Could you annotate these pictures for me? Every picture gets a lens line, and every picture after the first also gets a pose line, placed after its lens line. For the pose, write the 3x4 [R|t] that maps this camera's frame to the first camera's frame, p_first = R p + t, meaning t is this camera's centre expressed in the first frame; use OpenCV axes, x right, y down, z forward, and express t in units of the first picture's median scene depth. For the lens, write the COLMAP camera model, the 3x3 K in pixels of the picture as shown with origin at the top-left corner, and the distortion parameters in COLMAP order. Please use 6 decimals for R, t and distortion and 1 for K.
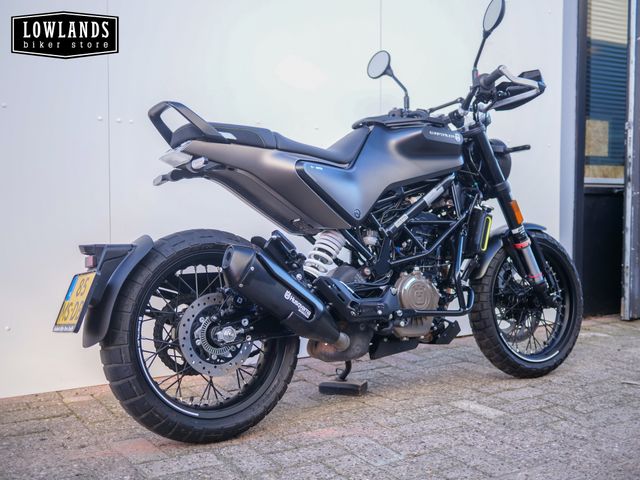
lens RADIAL K [[750.5, 0, 320.0], [0, 750.5, 240.0], [0, 0, 1]] dist [-0.021345, -0.027292]
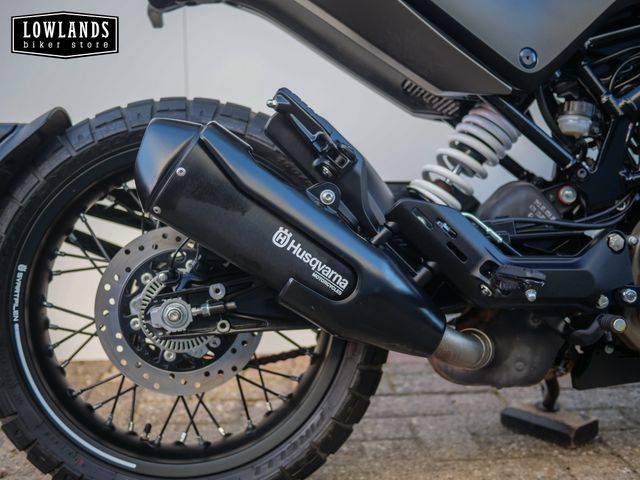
lens RADIAL K [[750.5, 0, 320.0], [0, 750.5, 240.0], [0, 0, 1]] dist [-0.021345, -0.027292]
pose [[0.869344, 0.055488, -0.491083, 0.167505], [-0.013595, 0.995986, 0.088469, 0.033373], [0.494021, -0.070234, 0.866609, 0.584425]]
